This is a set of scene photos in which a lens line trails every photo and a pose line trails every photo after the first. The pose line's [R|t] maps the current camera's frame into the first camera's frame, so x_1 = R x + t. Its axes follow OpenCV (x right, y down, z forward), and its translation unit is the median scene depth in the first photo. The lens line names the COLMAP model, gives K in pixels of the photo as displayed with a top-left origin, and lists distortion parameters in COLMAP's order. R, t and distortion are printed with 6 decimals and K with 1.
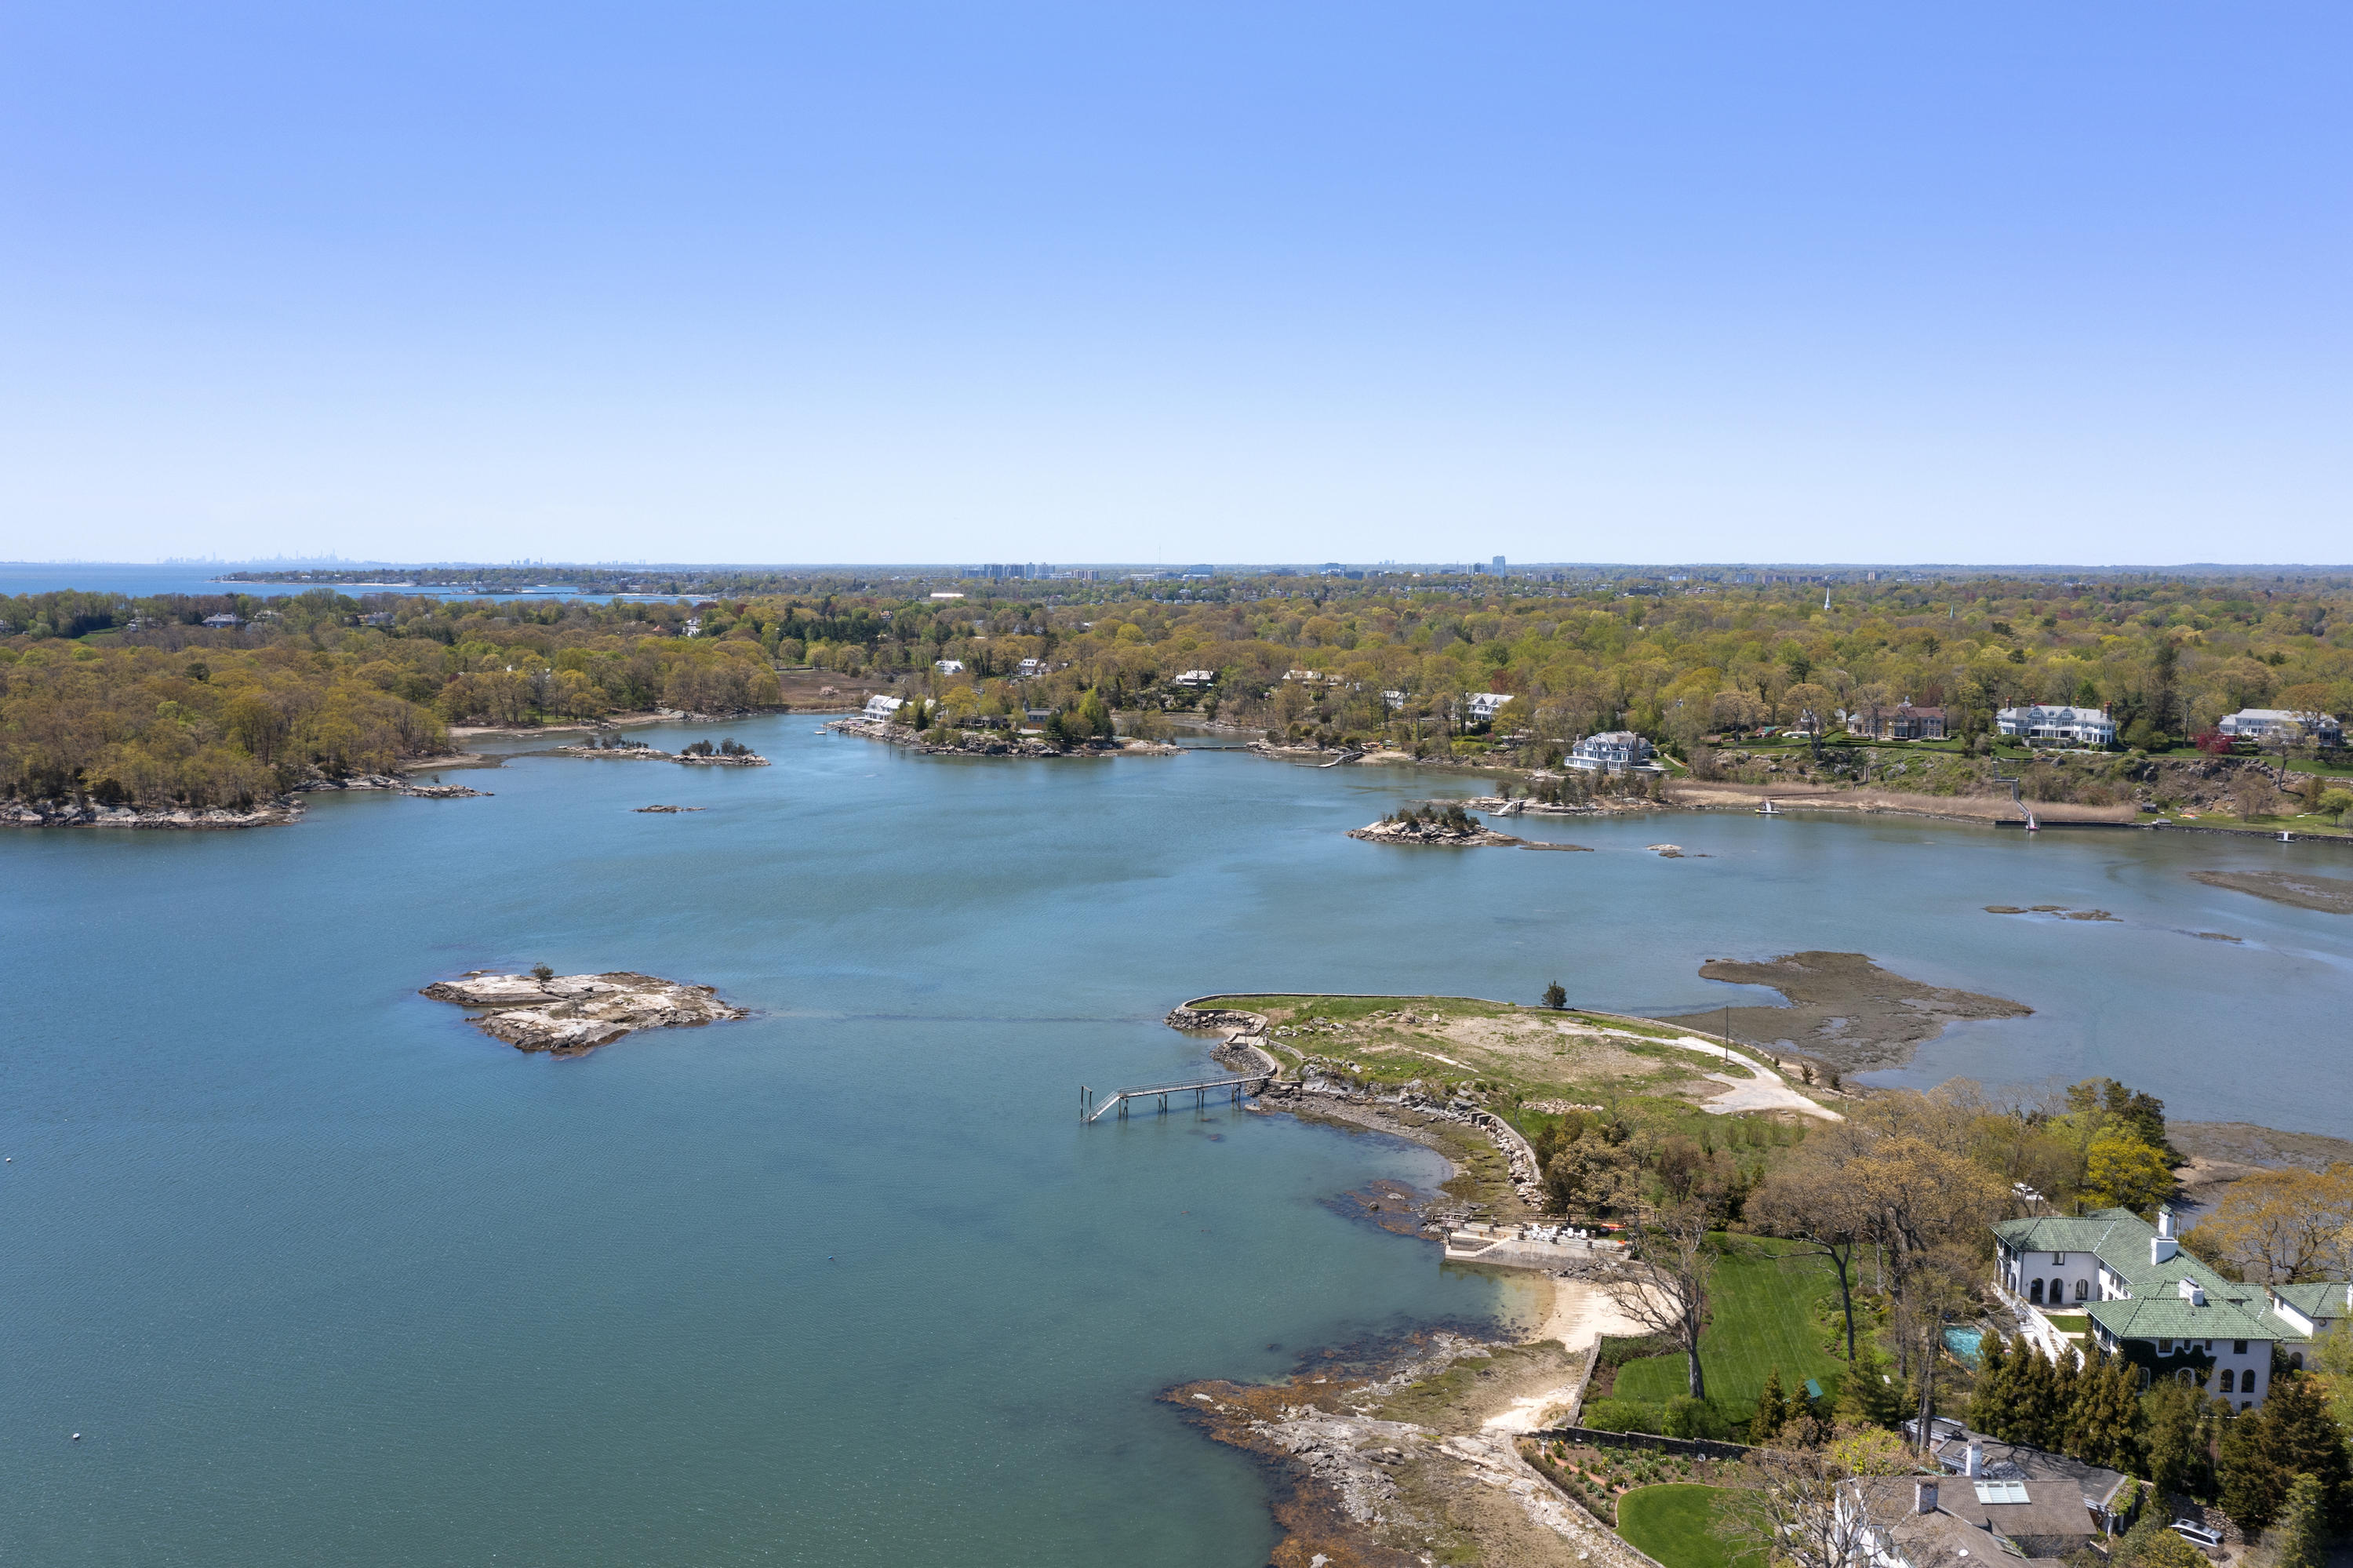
lens RADIAL K [[1901.0, 0, 1172.9], [0, 1901.0, 783.9], [0, 0, 1]] dist [-0.017023, 0.011670]
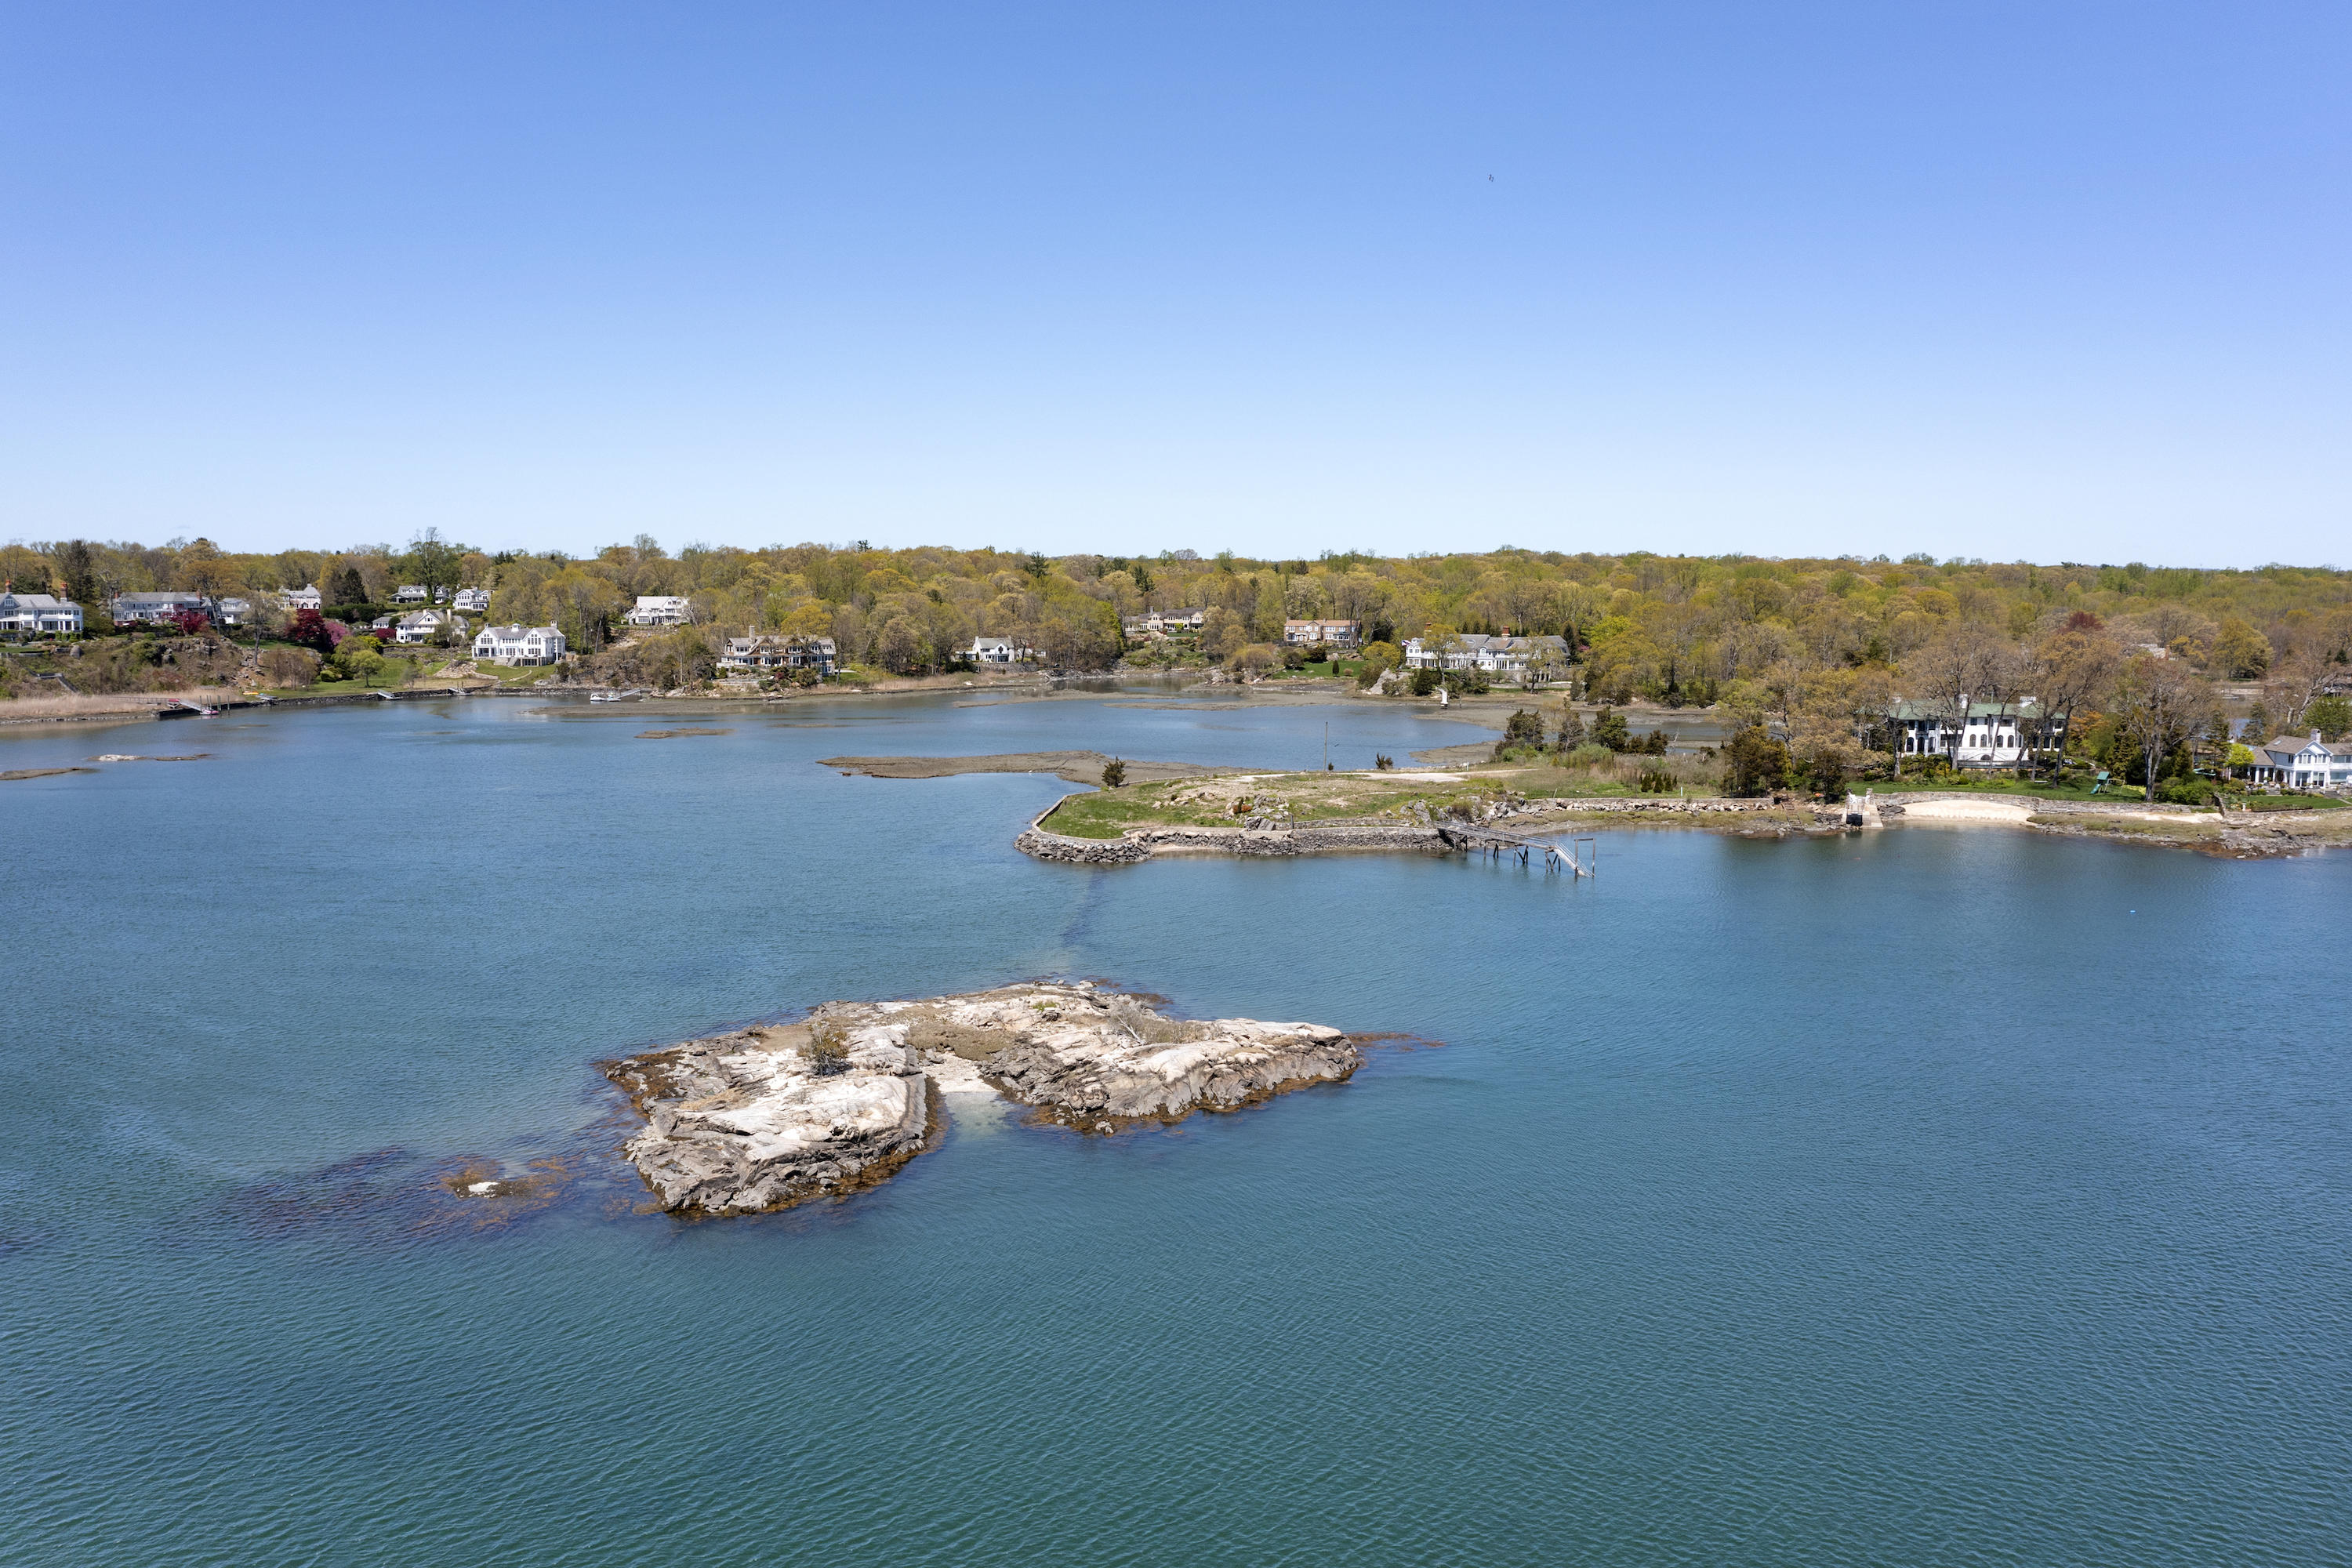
lens RADIAL K [[1878.3, 0, 1176.0], [0, 1878.3, 784.0], [0, 0, 1]] dist [-0.016231, 0.007498]
pose [[-0.011059, -0.114425, 0.993370, -0.372967], [0.111939, 0.987045, 0.114942, 0.005765], [-0.993654, 0.112468, 0.001893, 0.489441]]
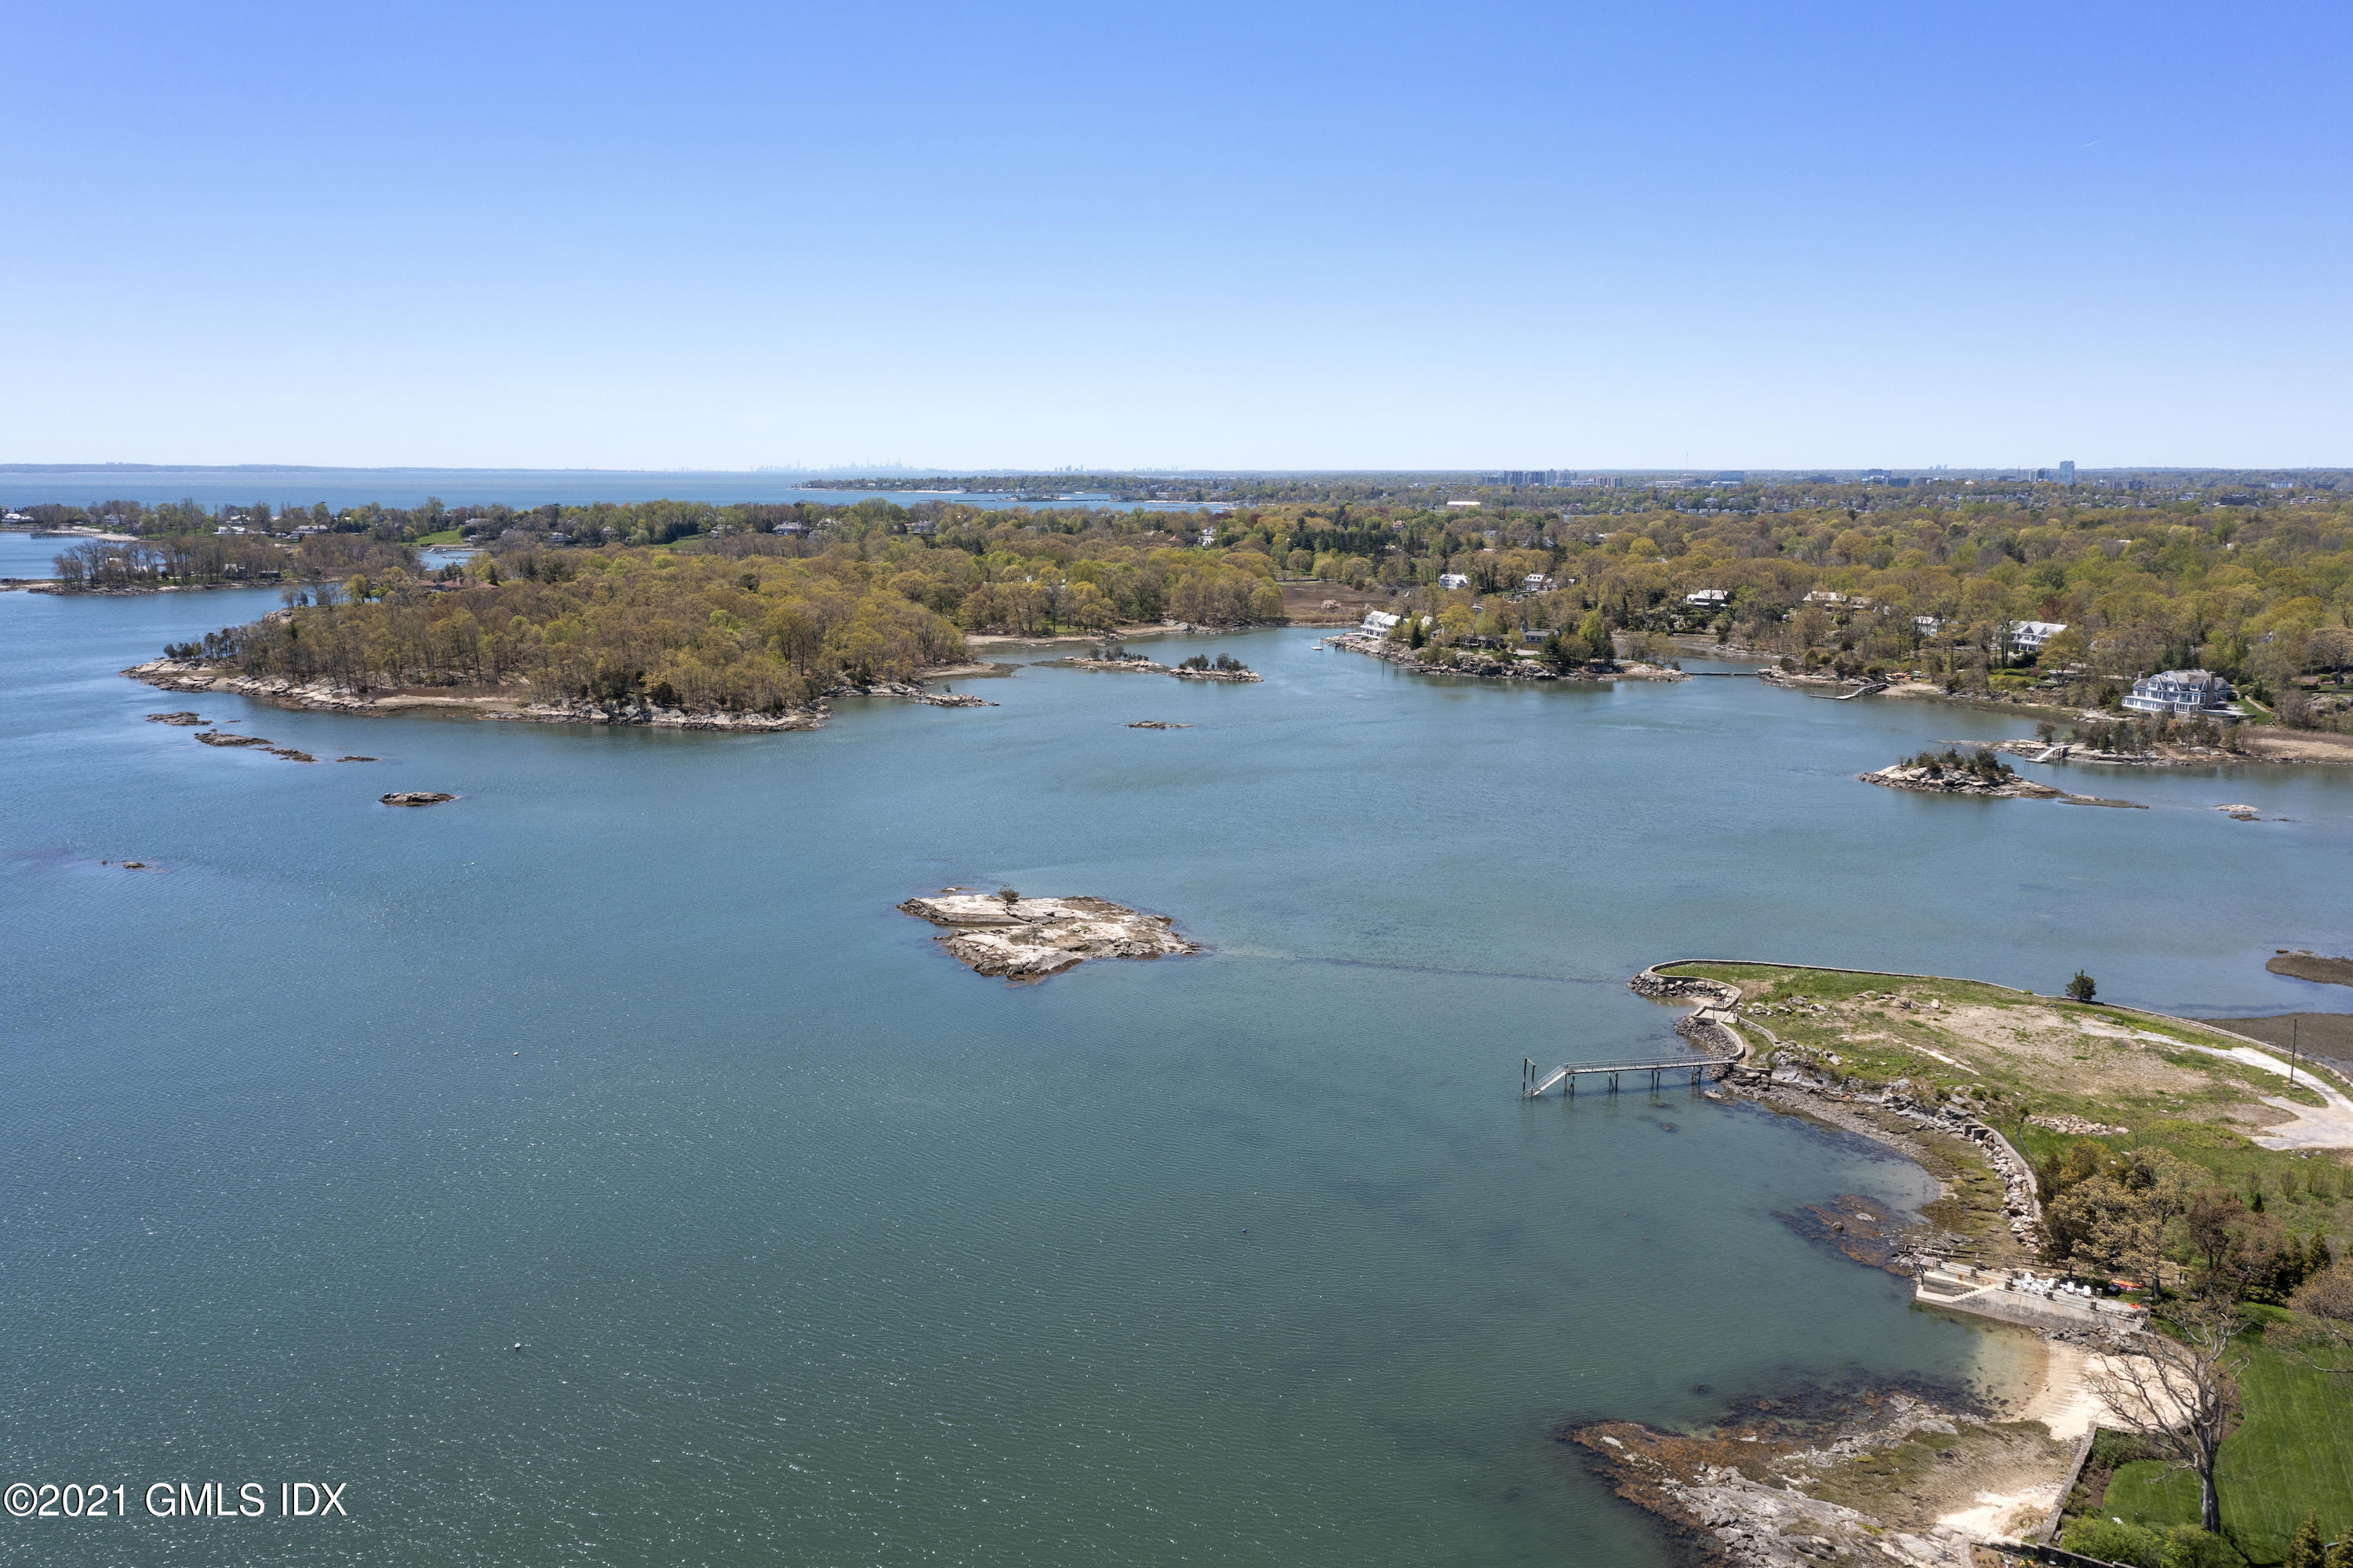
lens RADIAL K [[1879.2, 0, 1176.5], [0, 1879.2, 784.0], [0, 0, 1]] dist [-0.016231, 0.007498]
pose [[0.963673, 0.040684, -0.263970, 0.010732], [-0.027241, 0.998148, 0.054390, -0.009497], [0.265694, -0.045223, 0.962996, 0.026337]]
